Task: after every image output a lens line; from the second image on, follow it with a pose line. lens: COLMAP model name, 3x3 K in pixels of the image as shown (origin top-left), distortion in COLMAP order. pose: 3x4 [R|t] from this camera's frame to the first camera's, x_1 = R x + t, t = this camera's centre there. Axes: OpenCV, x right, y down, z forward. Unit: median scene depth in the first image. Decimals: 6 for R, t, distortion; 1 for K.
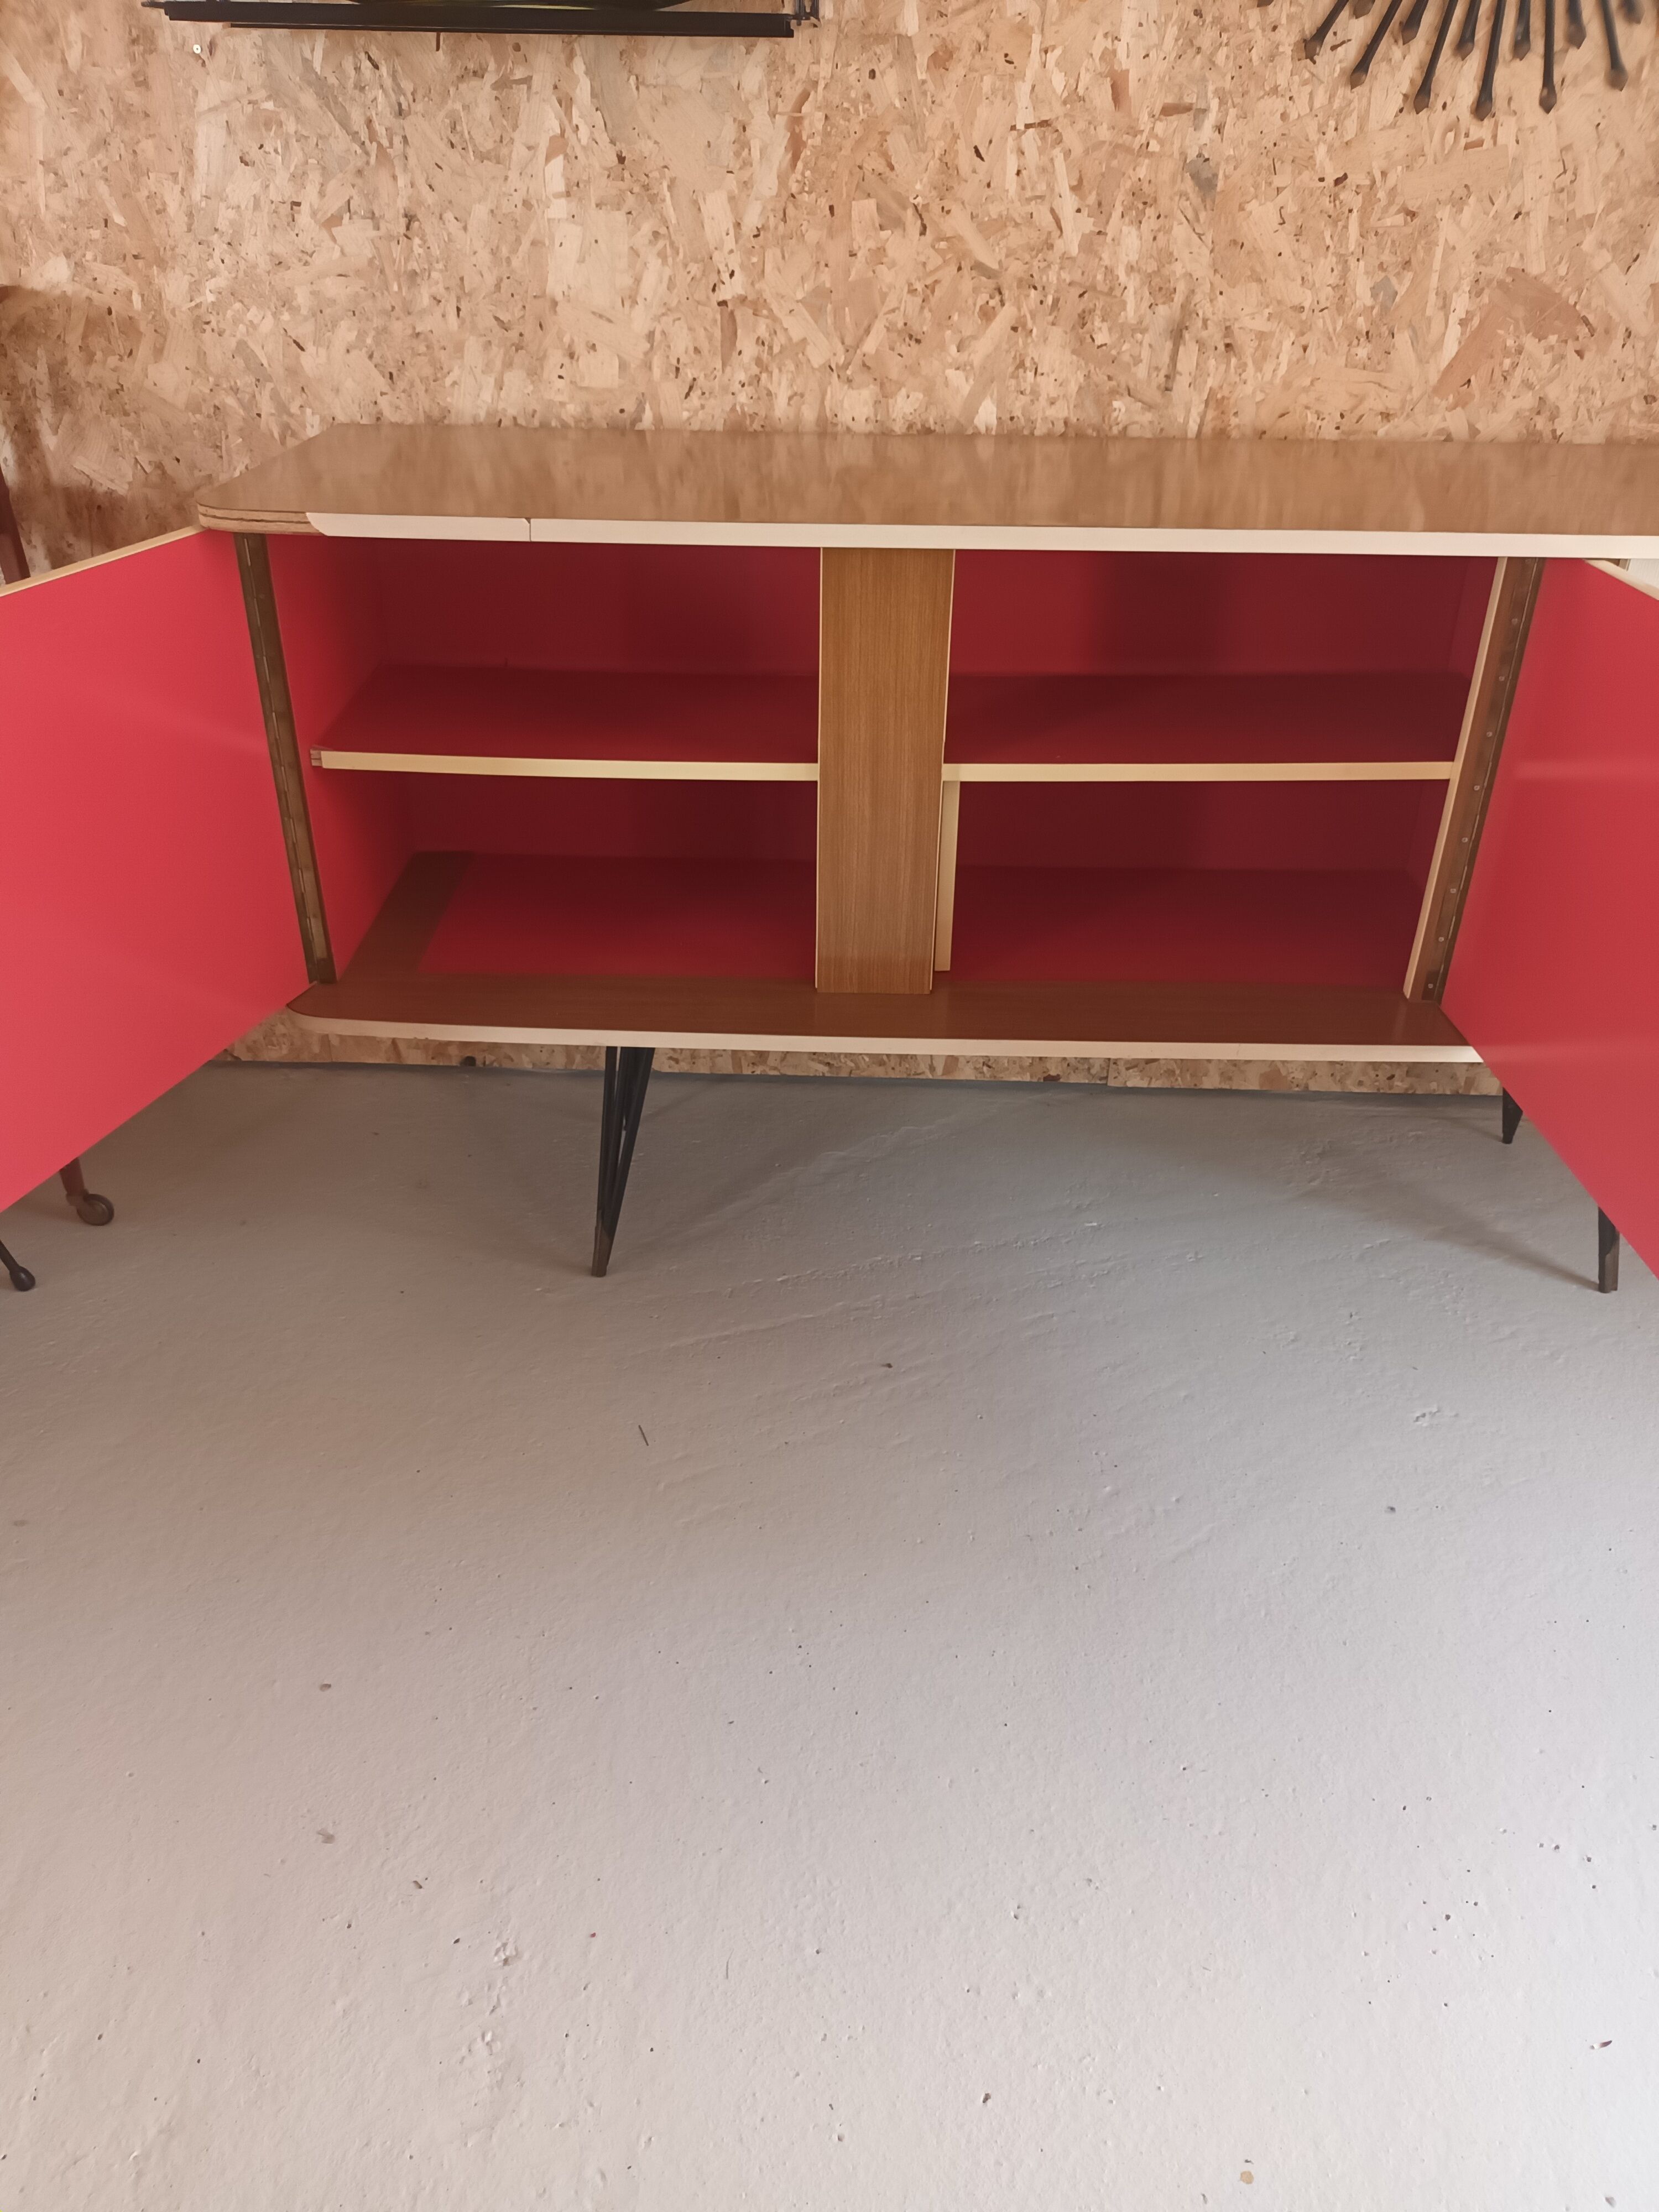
lens RADIAL K [[1660.8, 0, 822.5], [0, 1660.8, 1114.7], [0, 0, 1]] dist [-0.000369, -0.000711]
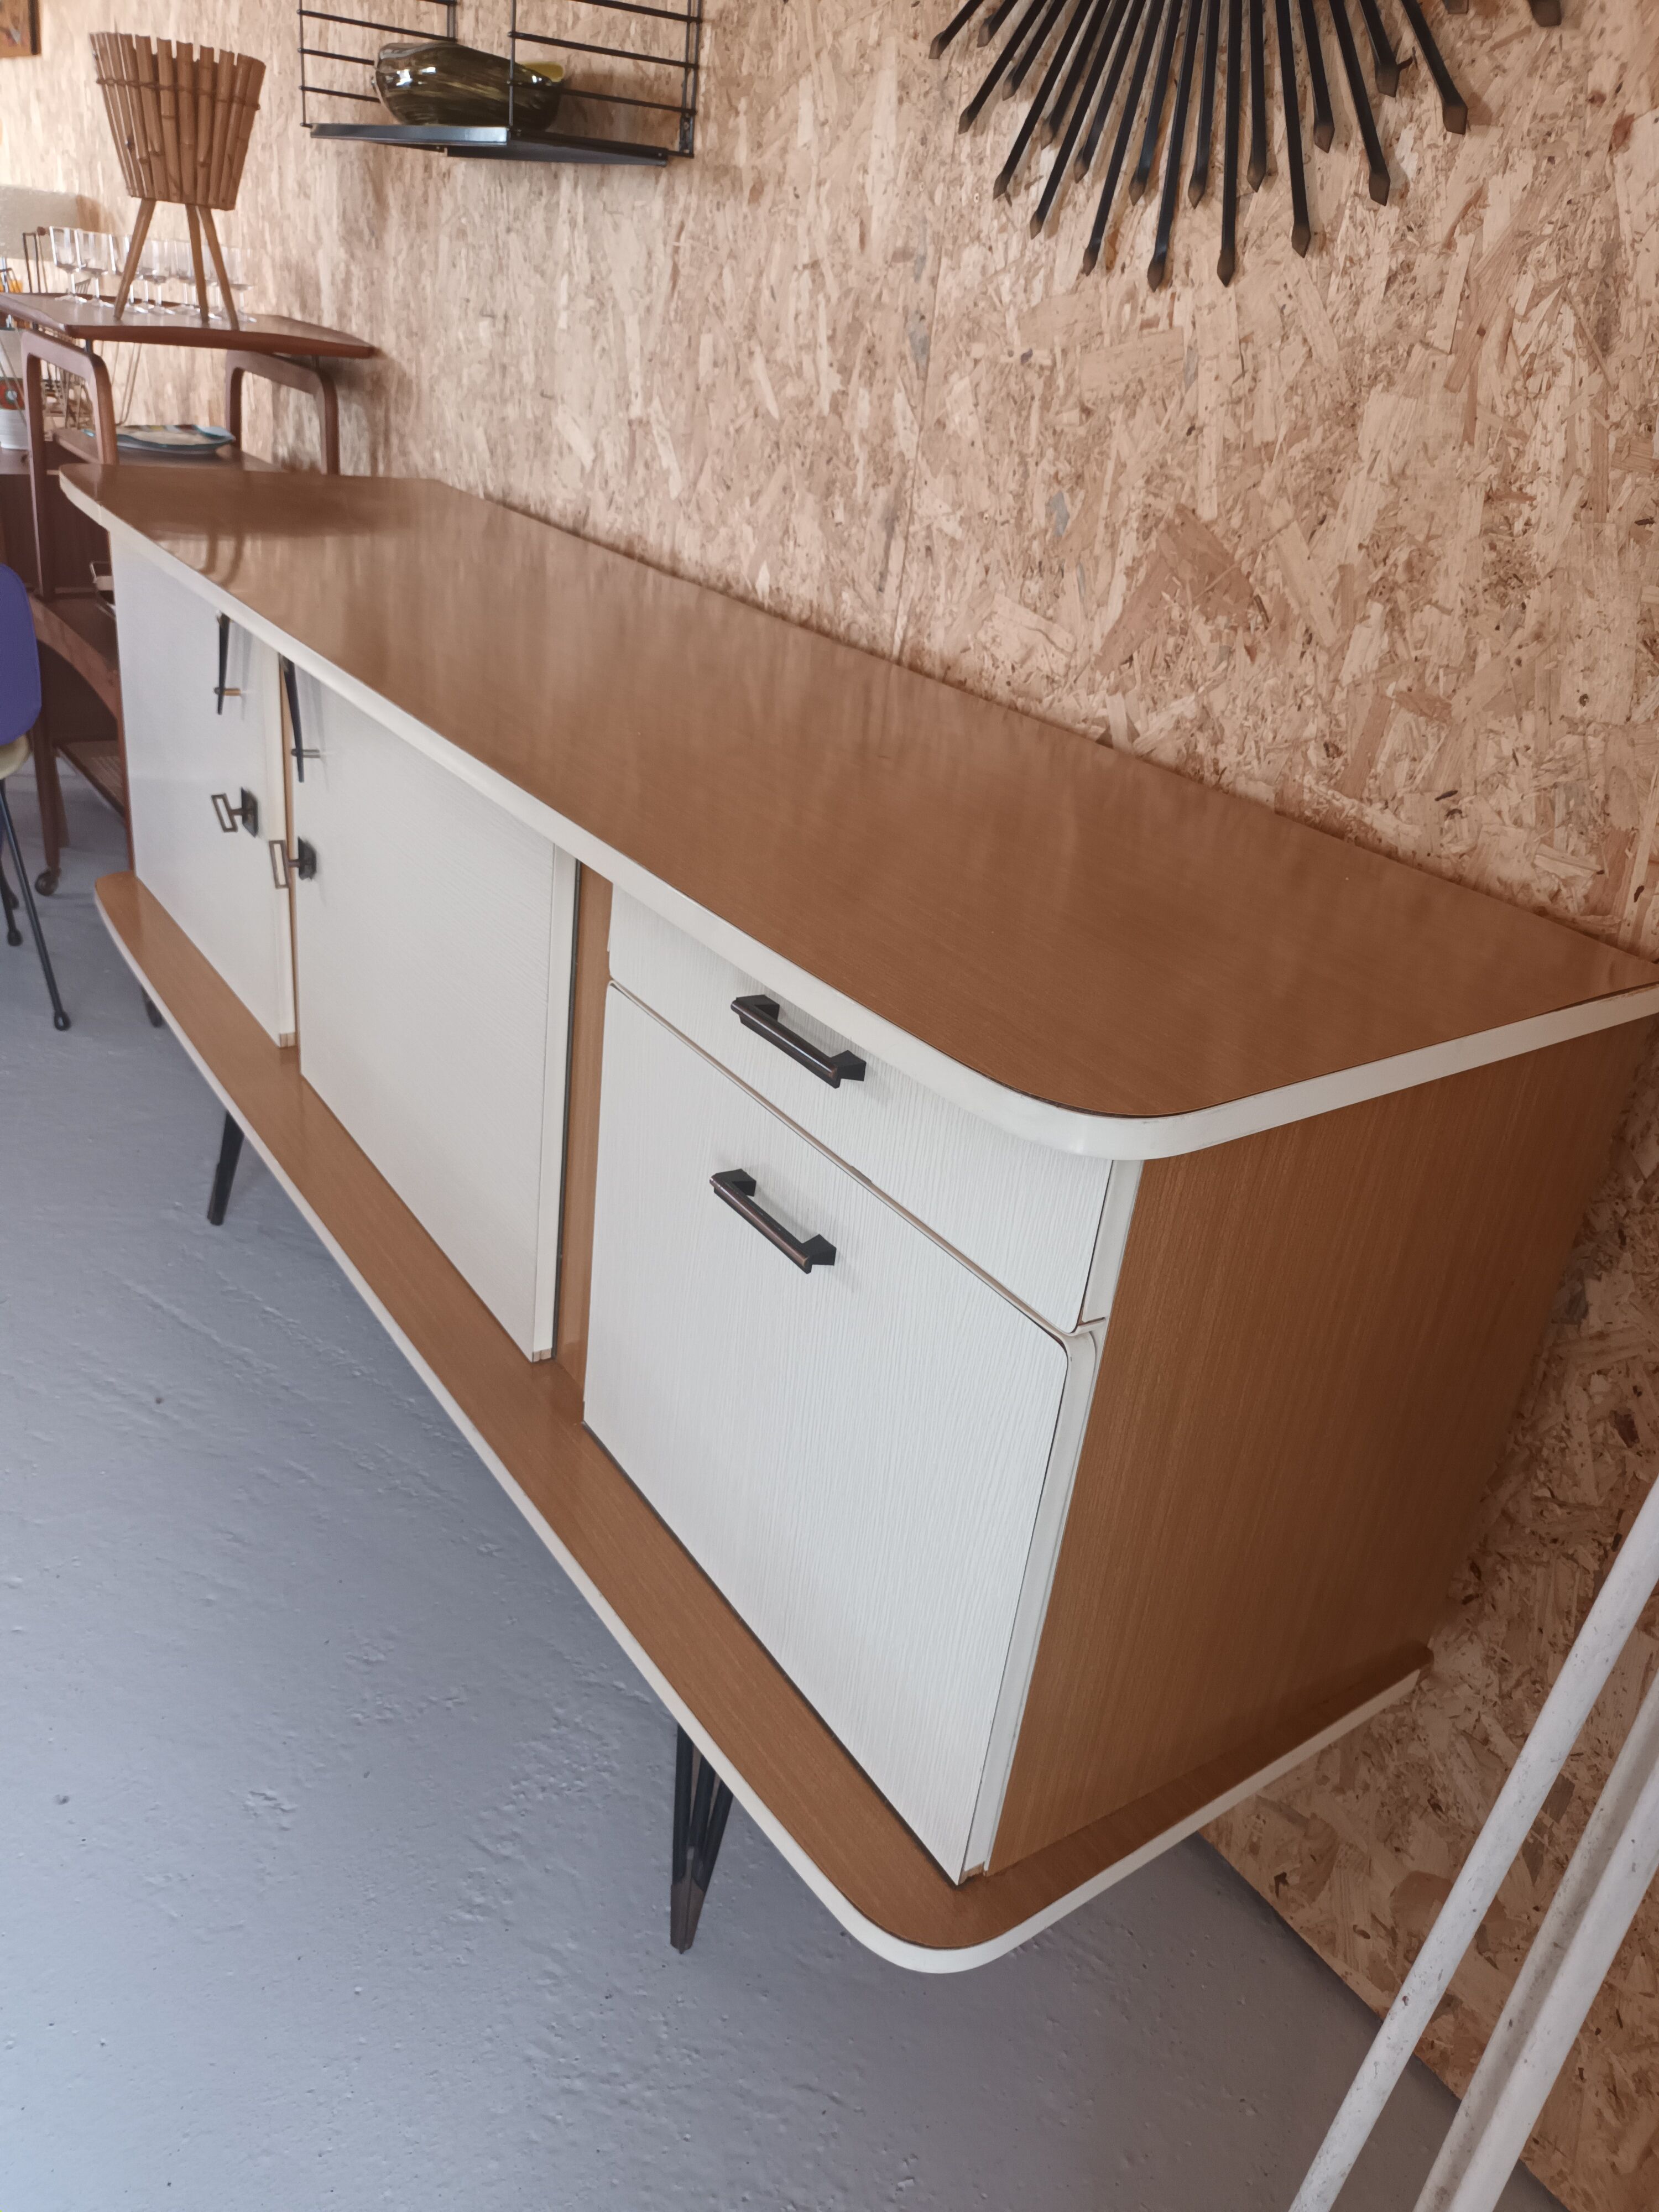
lens RADIAL K [[1655.3, 0, 837.2], [0, 1655.3, 1123.4], [0, 0, 1]] dist [0.015606, -0.030804]
pose [[0.574299, 0.415315, -0.705474, 0.894980], [-0.512391, 0.854446, 0.085898, -0.278779], [0.638464, 0.312147, 0.703511, 0.510153]]
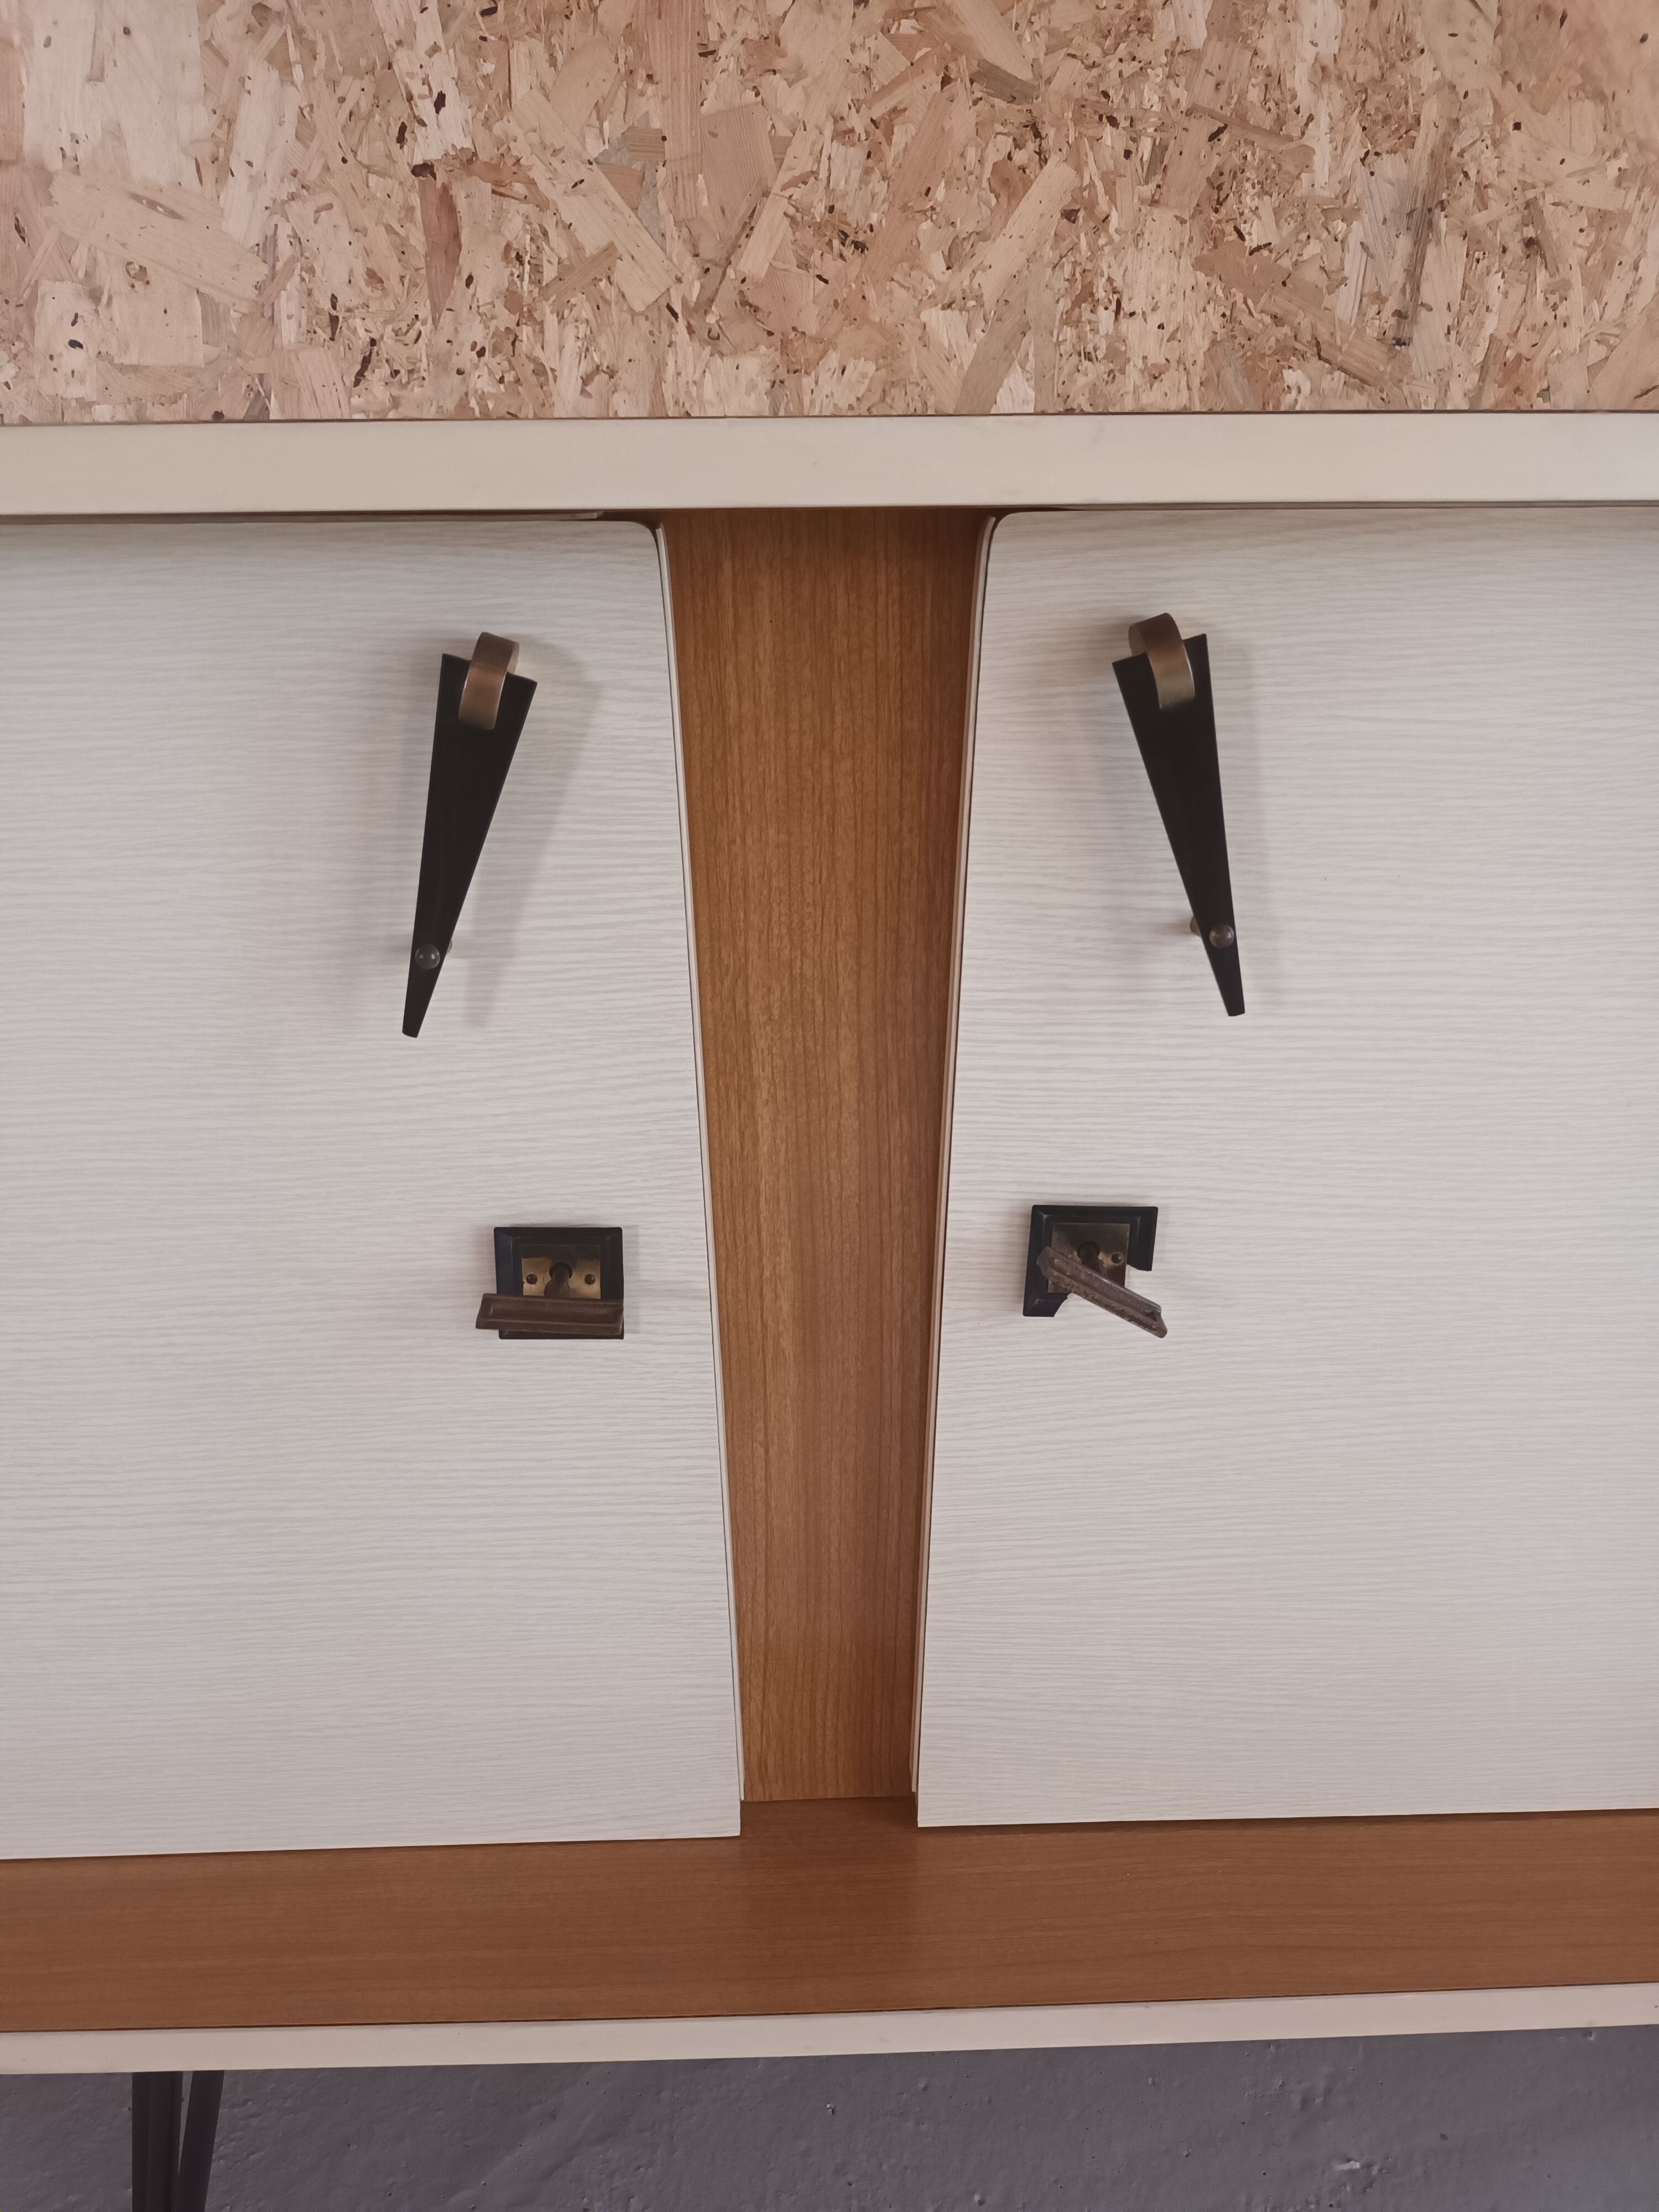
lens RADIAL K [[1666.3, 0, 828.0], [0, 1666.3, 1115.3], [0, 0, 1]] dist [0.001420, -0.006681]
pose [[0.998445, -0.037047, 0.041652, 0.021051], [0.043250, 0.986246, -0.159525, -0.160078], [-0.035169, 0.161079, 0.986315, 0.594838]]
